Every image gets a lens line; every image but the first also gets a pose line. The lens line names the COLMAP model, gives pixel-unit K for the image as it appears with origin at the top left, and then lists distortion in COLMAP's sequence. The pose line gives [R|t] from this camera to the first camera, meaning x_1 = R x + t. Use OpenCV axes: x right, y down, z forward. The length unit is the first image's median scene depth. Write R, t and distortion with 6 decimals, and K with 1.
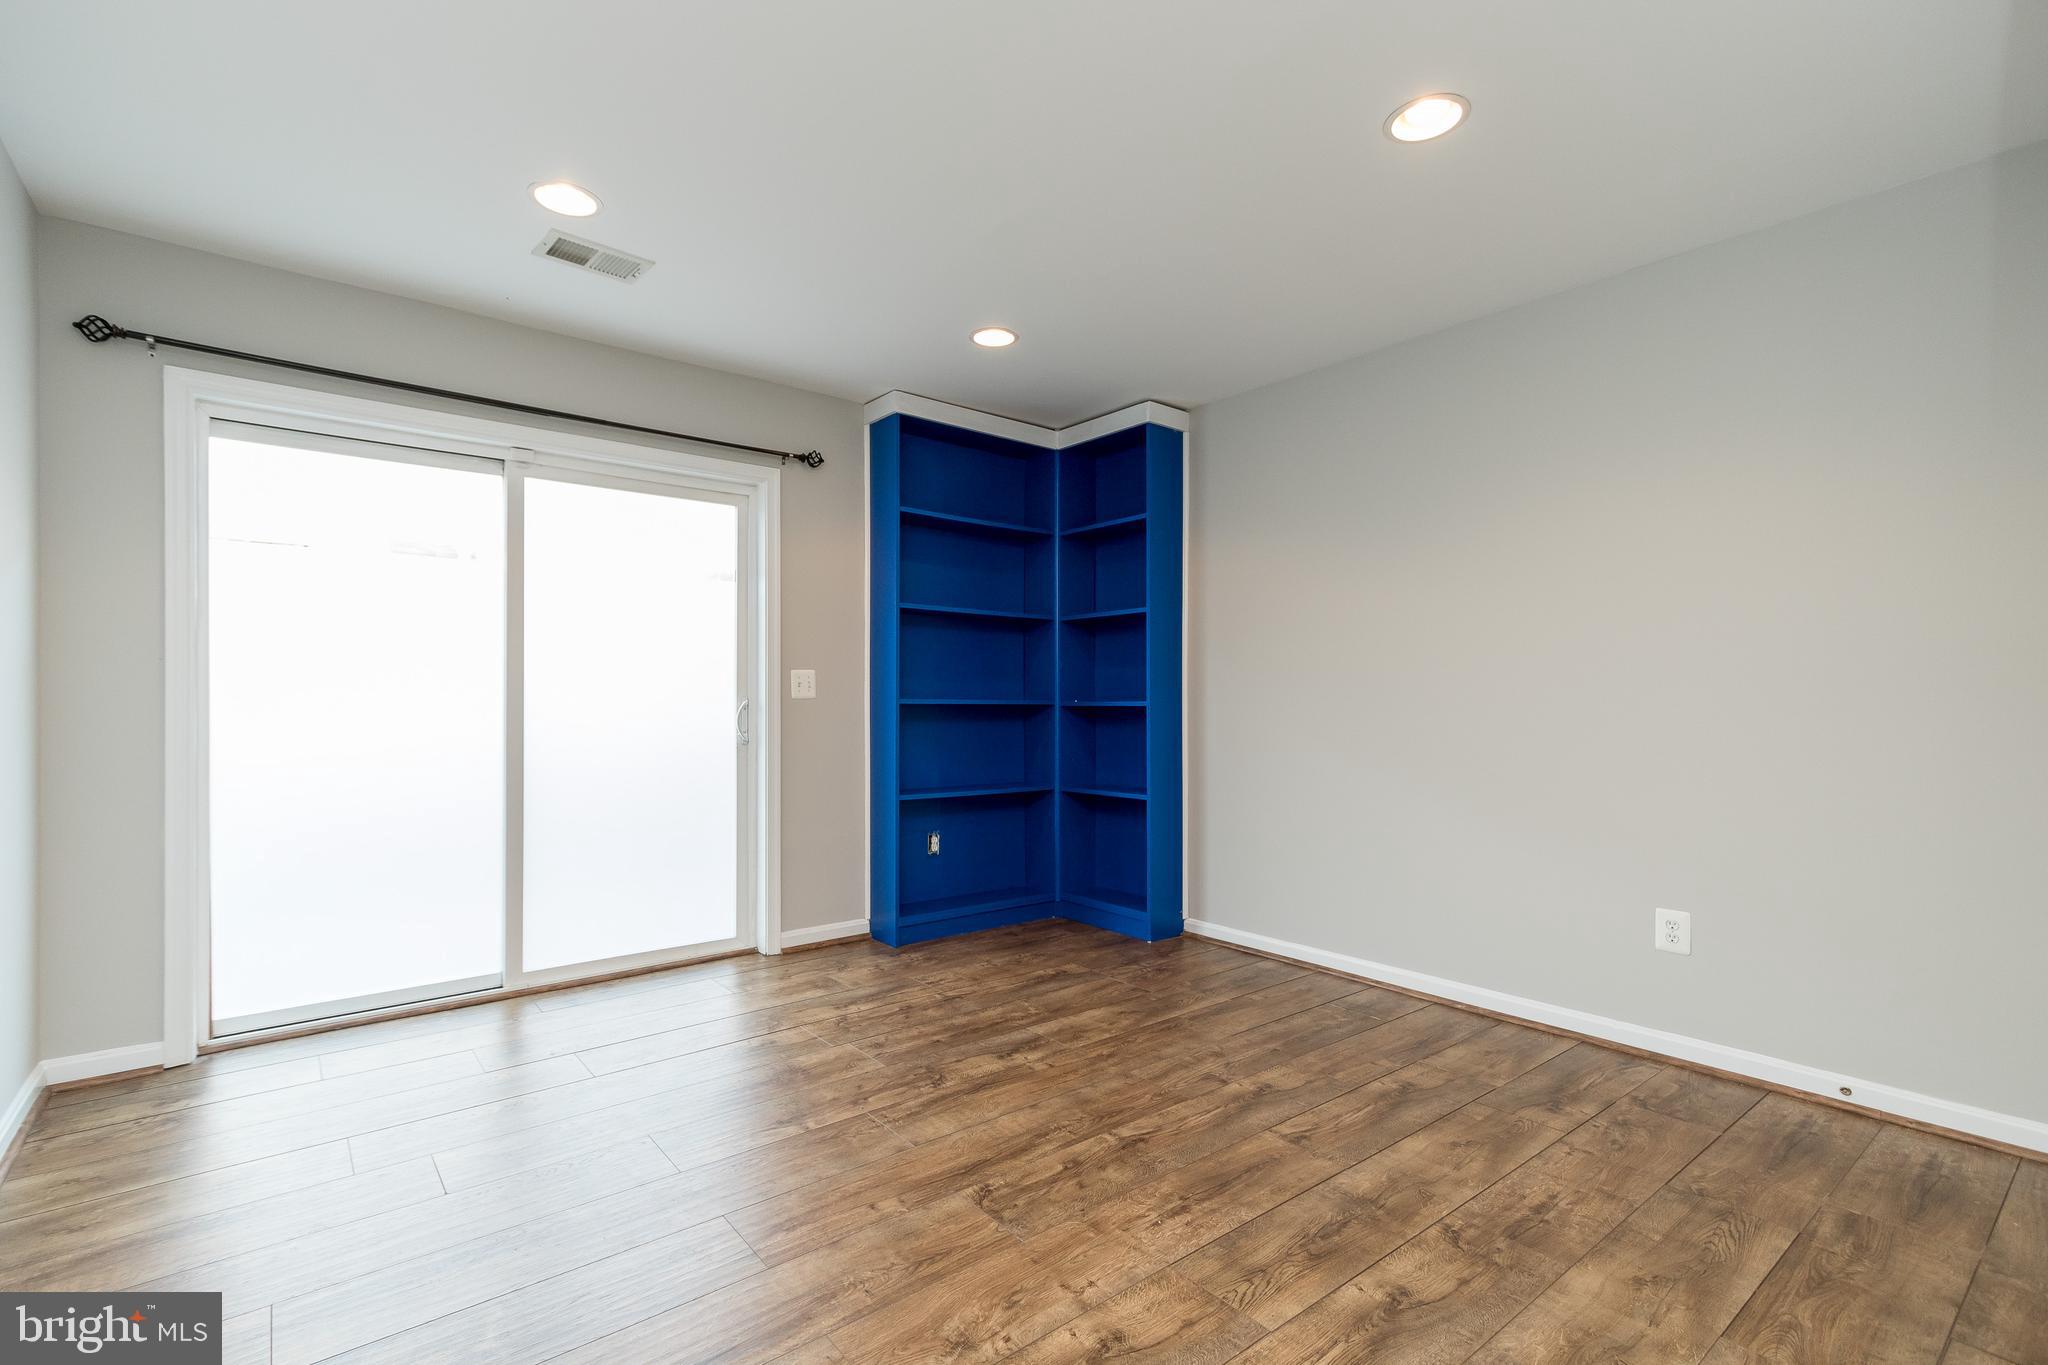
lens RADIAL K [[940.2, 0, 1025.0], [0, 940.2, 683.7], [0, 0, 1]] dist [0.005085, -0.001621]
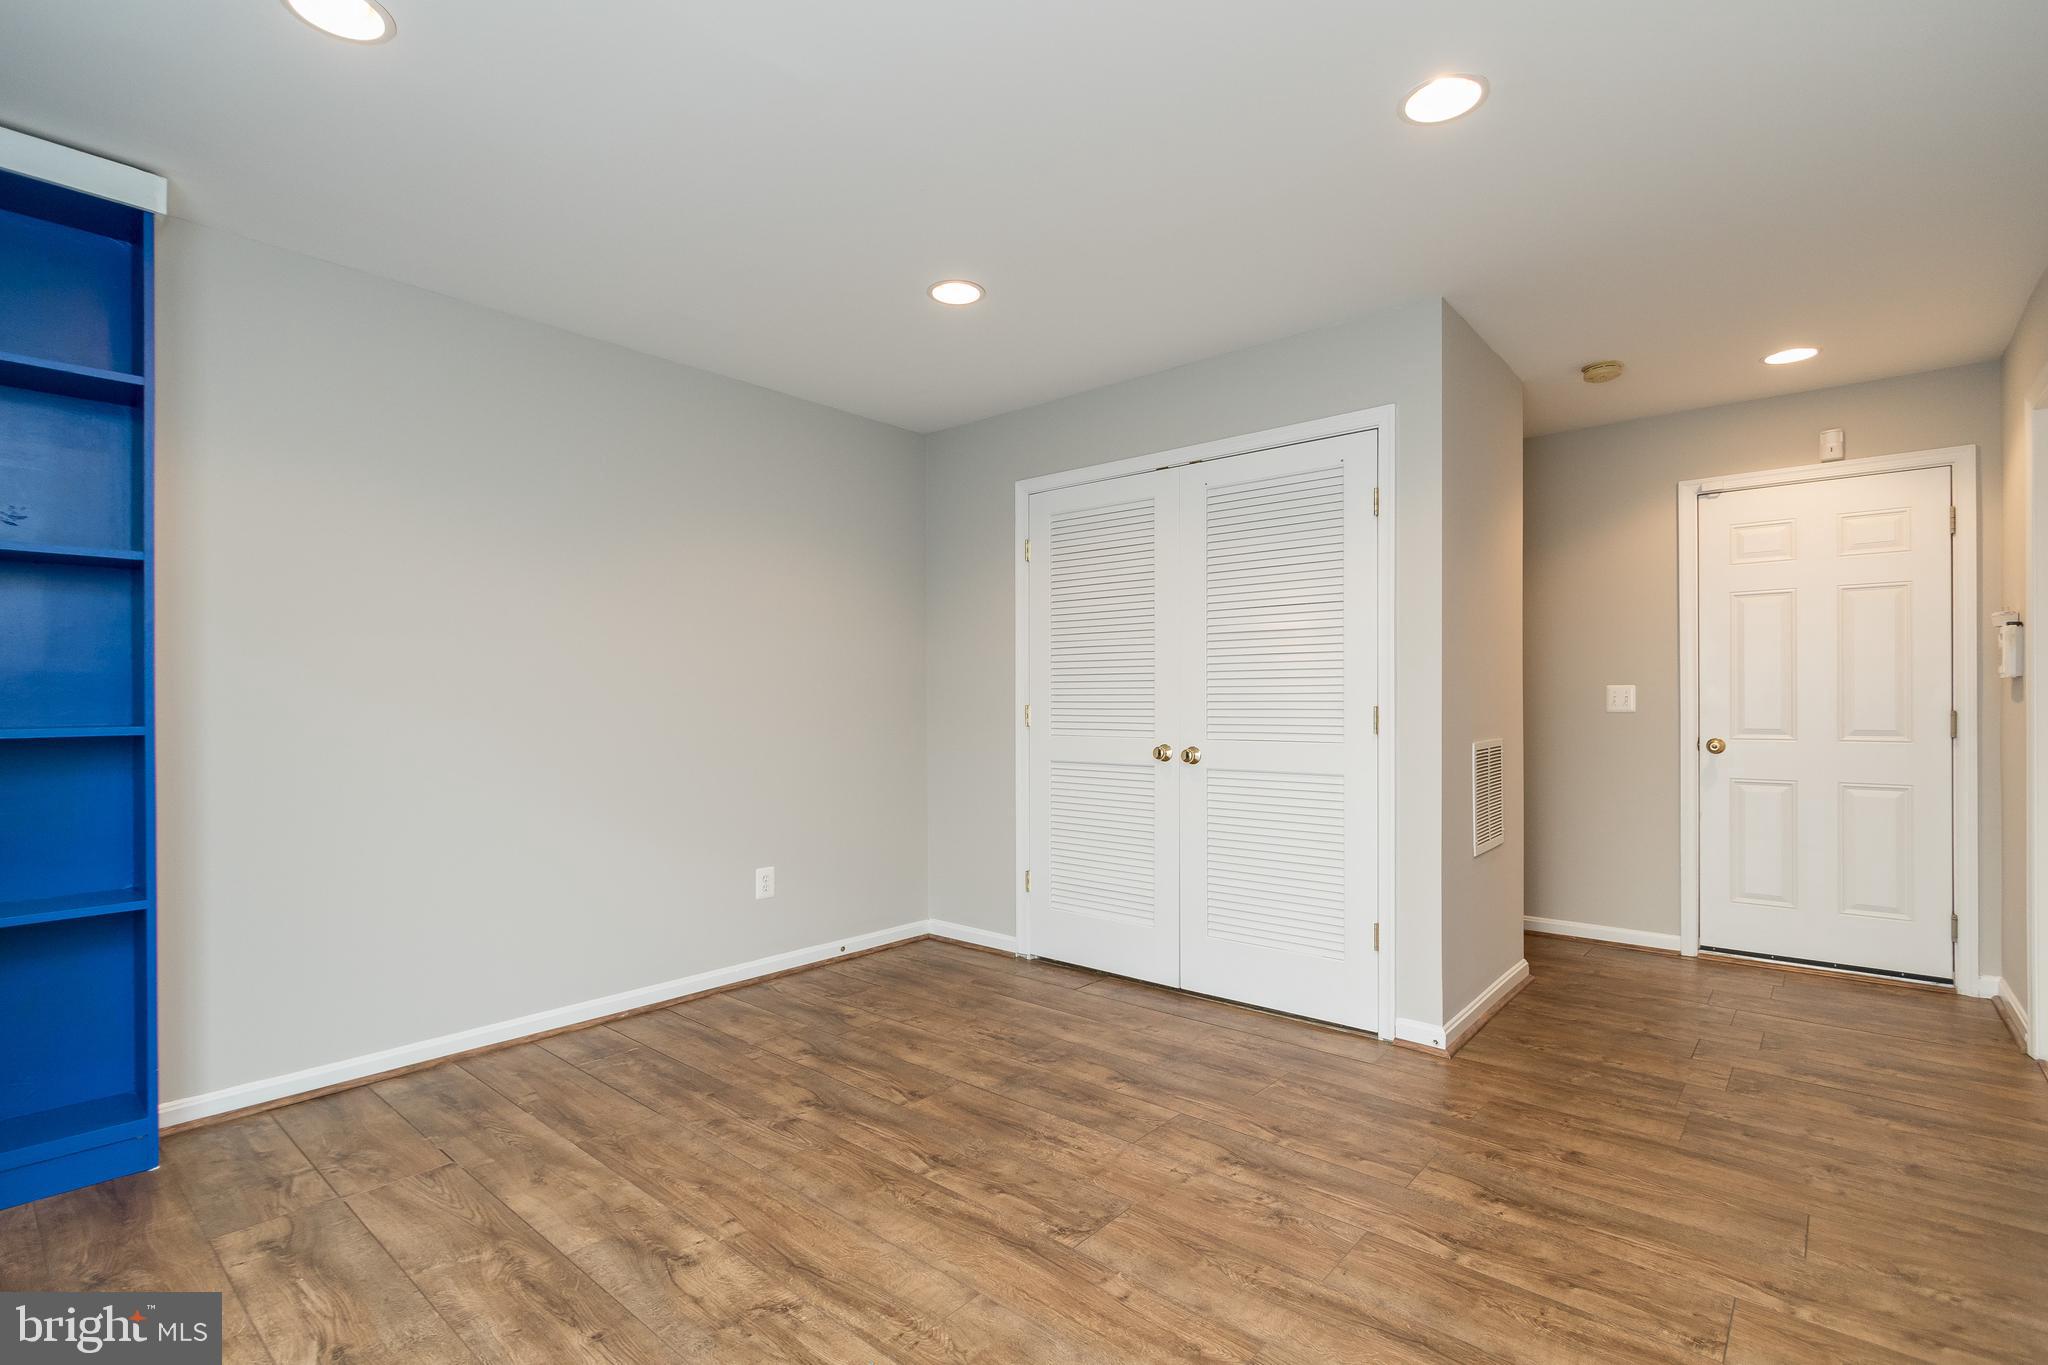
lens RADIAL K [[940.2, 0, 1013.4], [0, 940.2, 704.8], [0, 0, 1]] dist [0.005085, -0.001621]
pose [[-0.173696, -0.006623, 0.984777, -0.678410], [-0.016559, 0.999856, 0.003804, -0.006151], [-0.984660, -0.015646, -0.173781, 0.842382]]
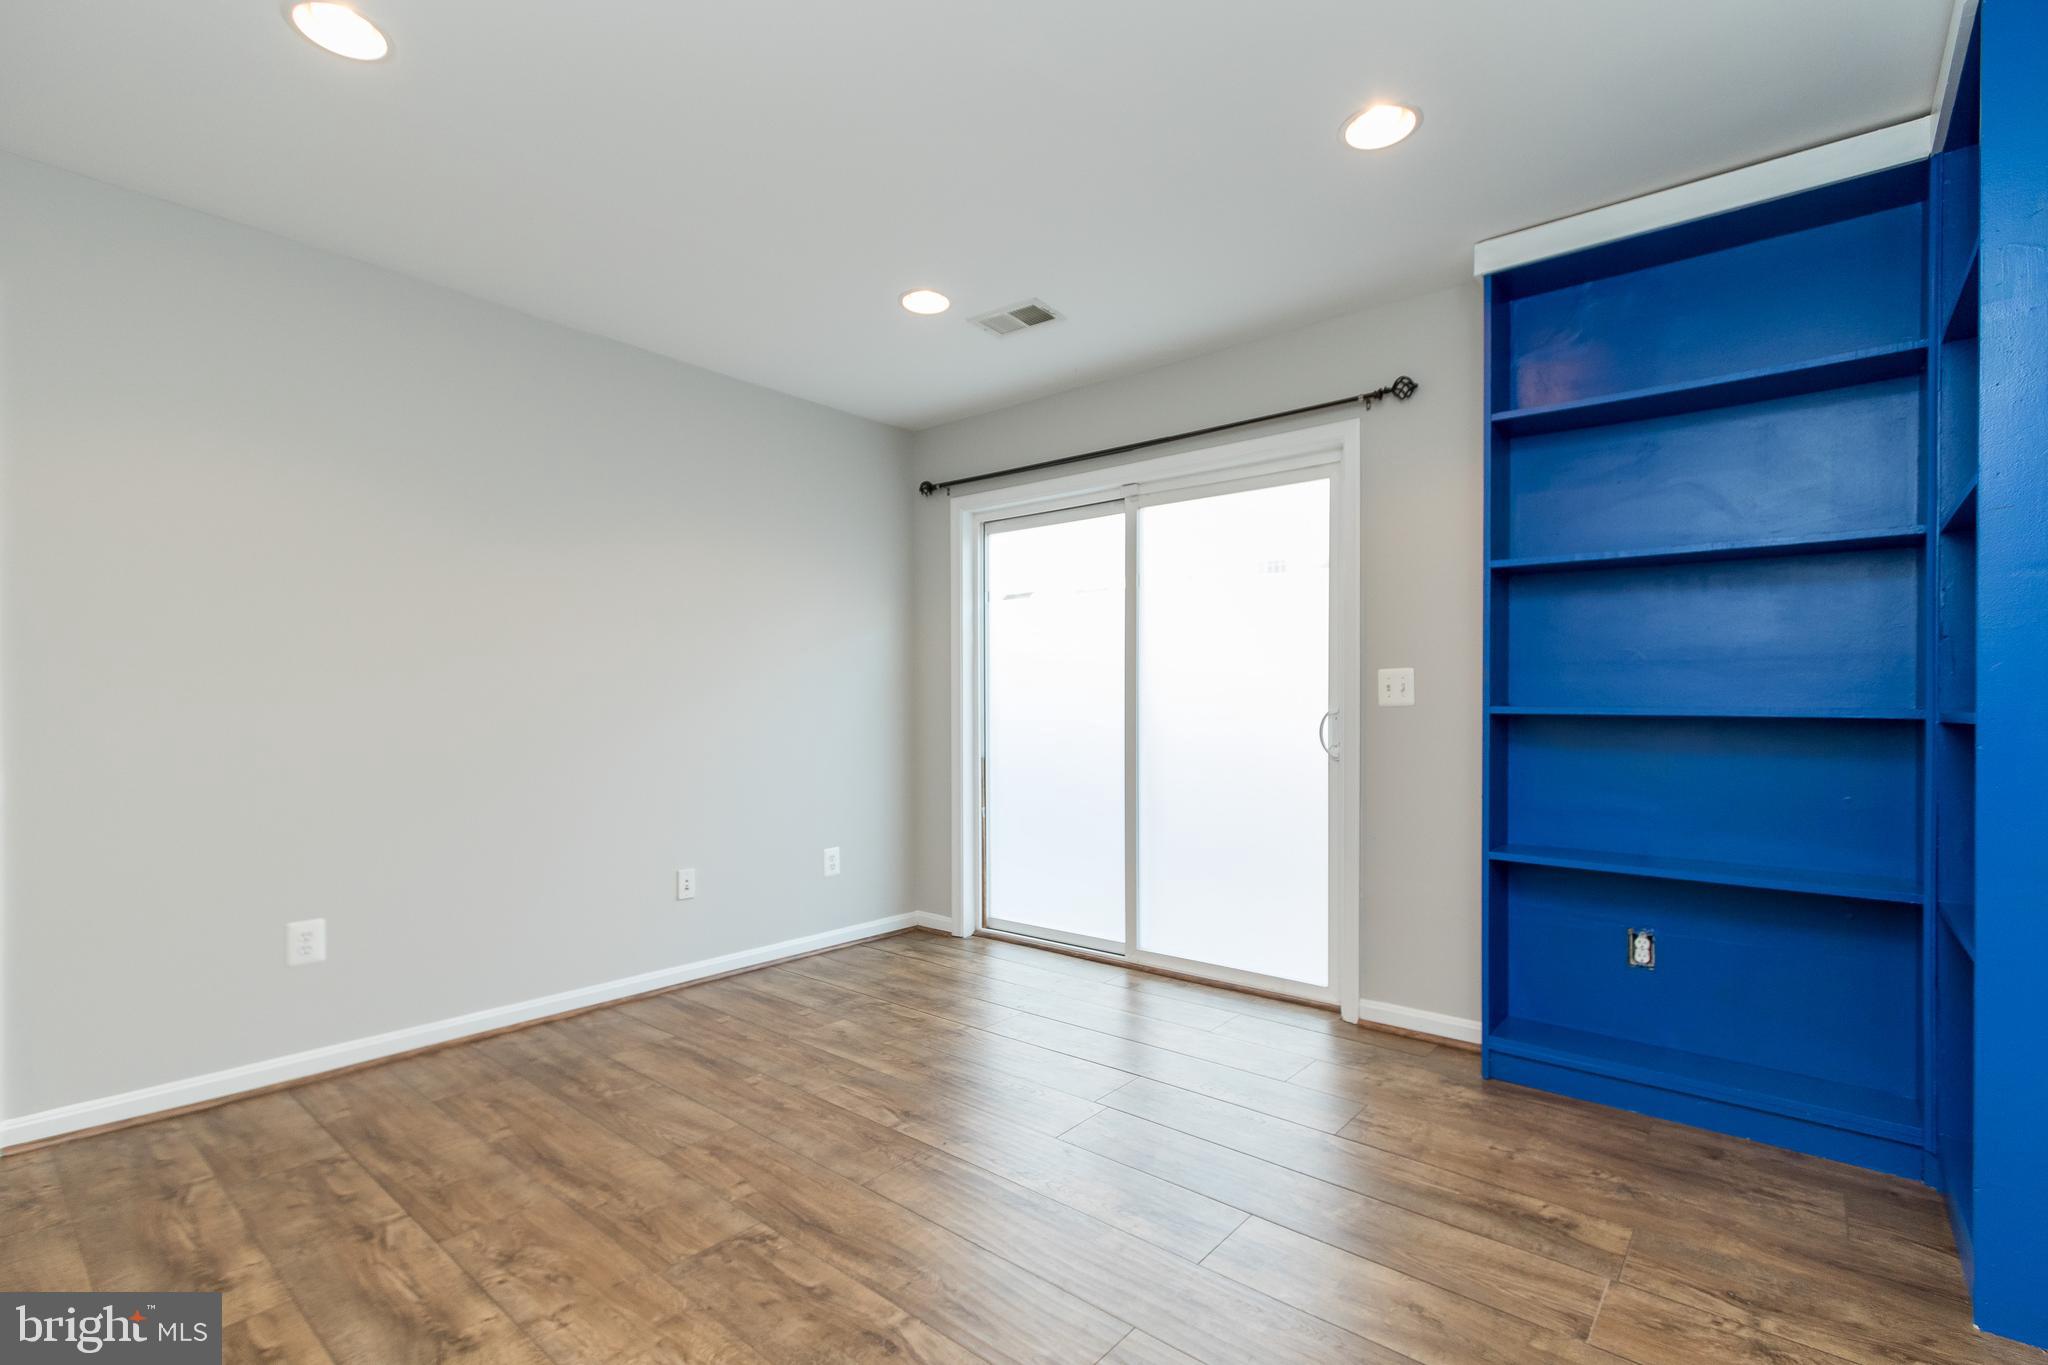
lens RADIAL K [[940.2, 0, 1000.9], [0, 940.2, 703.9], [0, 0, 1]] dist [0.005085, -0.001621]
pose [[0.168630, -0.001205, -0.985679, 0.626640], [0.017973, 0.999837, 0.001853, 0.009574], [0.985516, -0.018028, 0.168624, 0.744041]]
